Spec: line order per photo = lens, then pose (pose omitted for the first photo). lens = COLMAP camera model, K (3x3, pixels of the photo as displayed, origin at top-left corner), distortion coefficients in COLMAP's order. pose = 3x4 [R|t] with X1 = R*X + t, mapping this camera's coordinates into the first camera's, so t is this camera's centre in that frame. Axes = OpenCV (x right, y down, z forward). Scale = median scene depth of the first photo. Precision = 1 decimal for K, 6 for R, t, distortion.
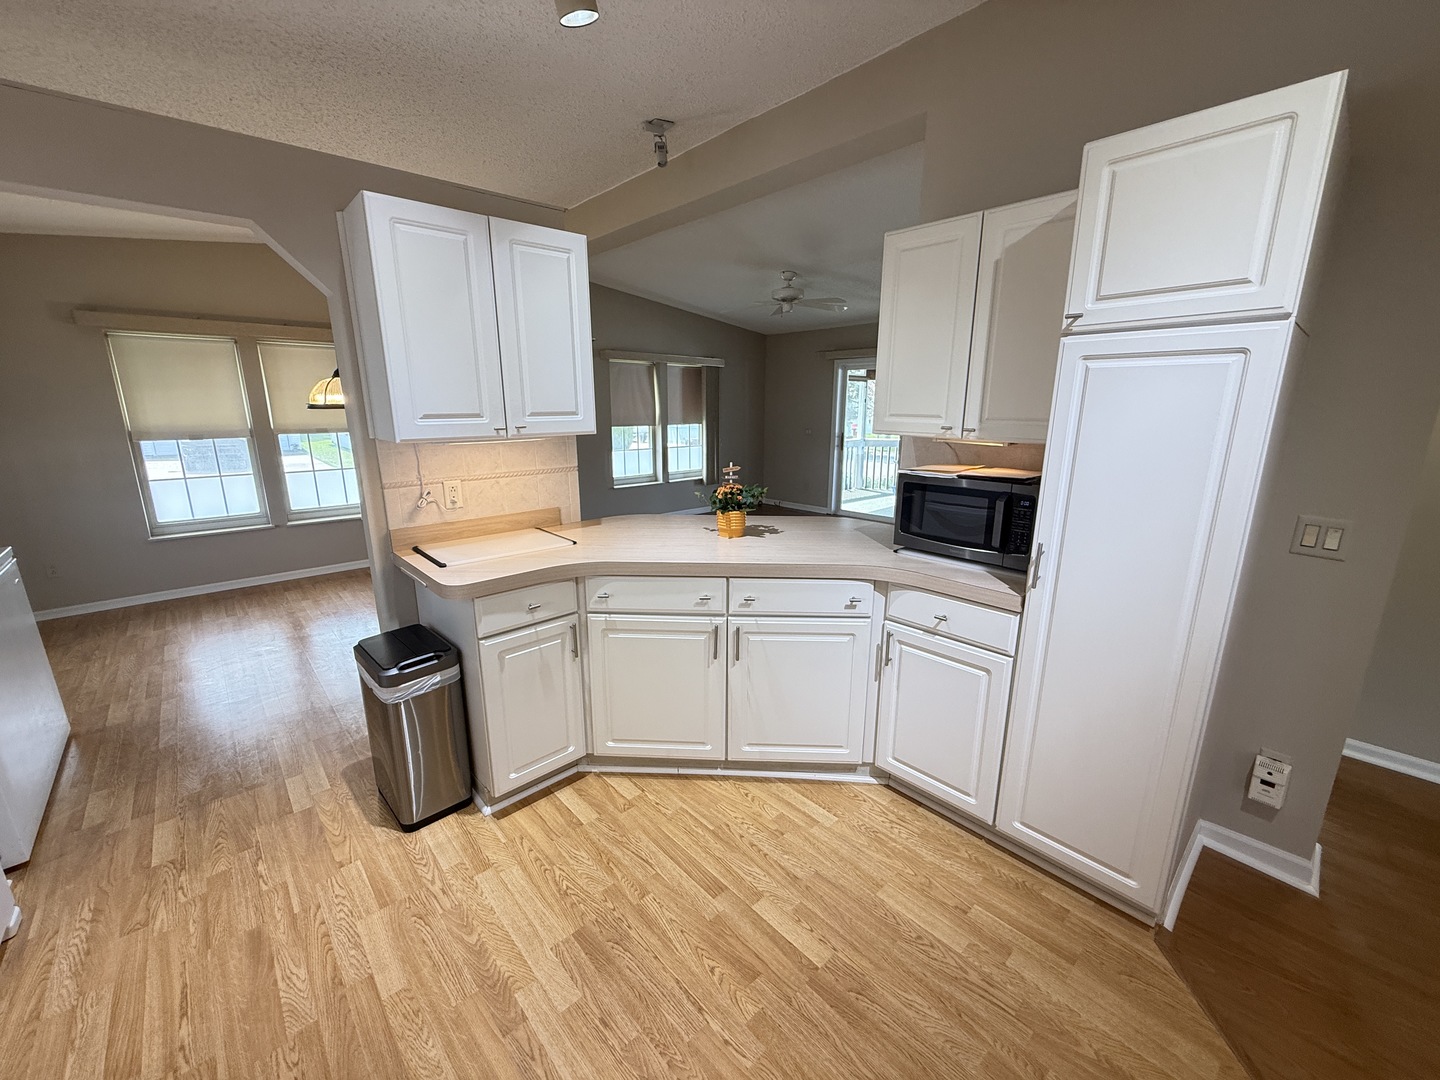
lens RADIAL K [[575.4, 0, 720.0], [0, 575.4, 540.0], [0, 0, 1]] dist [0.002429, 0.000271]
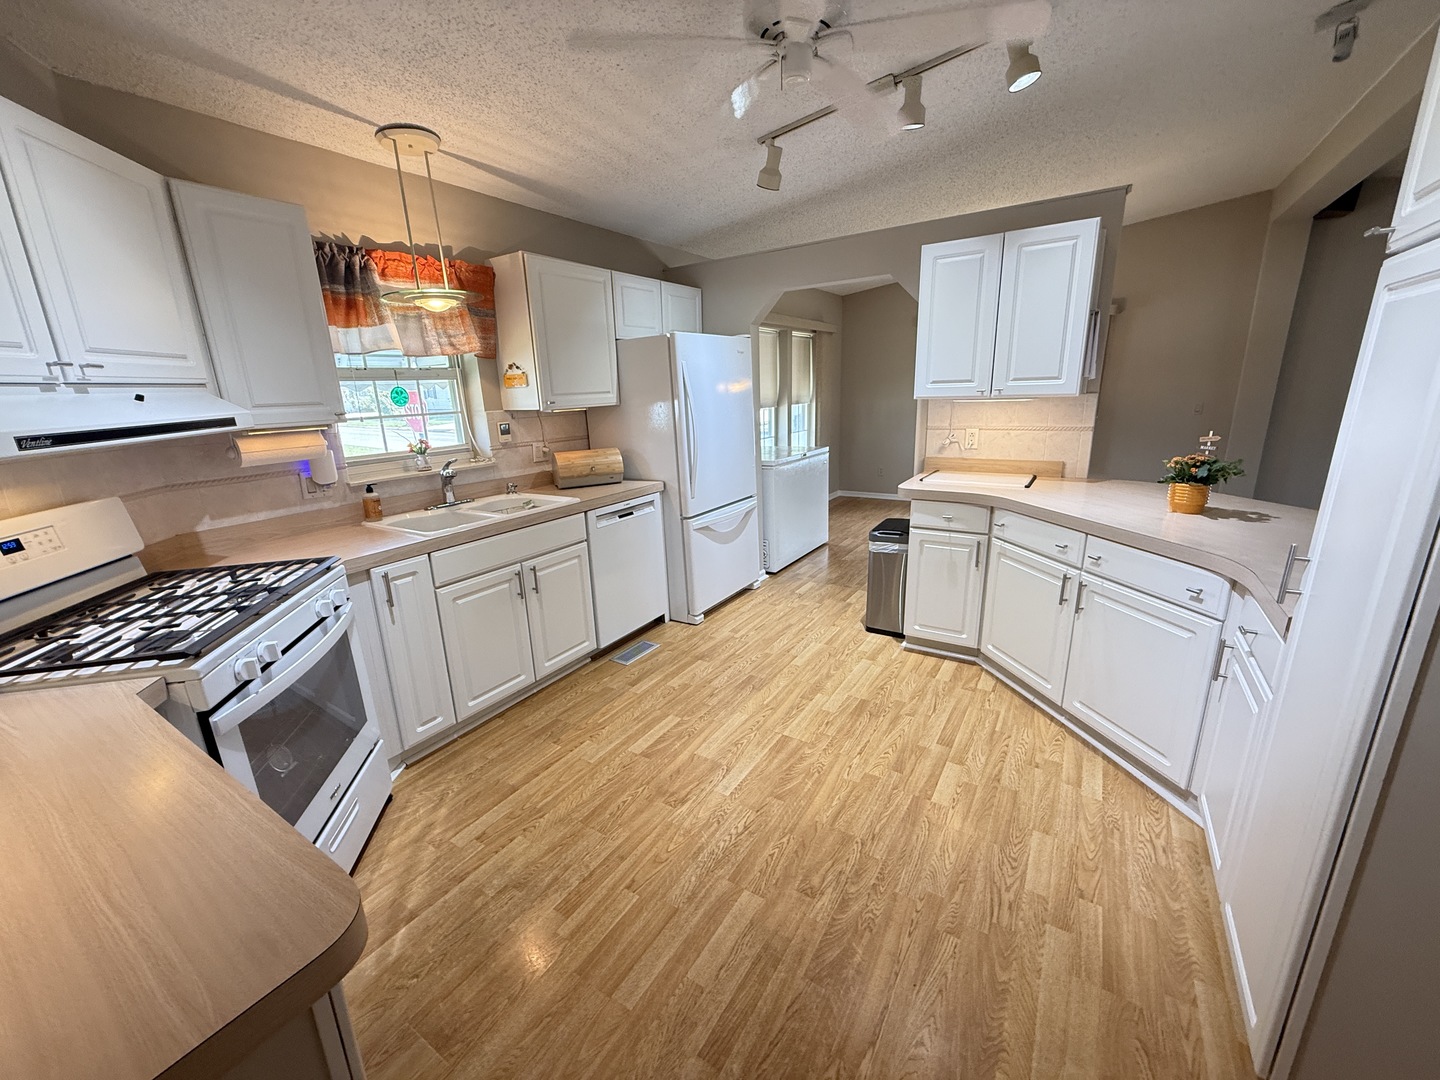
lens RADIAL K [[575.4, 0, 720.0], [0, 575.4, 540.0], [0, 0, 1]] dist [0.002429, 0.000271]
pose [[0.258948, 0.245801, -0.934092, 0.814252], [-0.197297, 0.960148, 0.197963, 0.000146], [0.945526, 0.133032, 0.297125, 0.048734]]
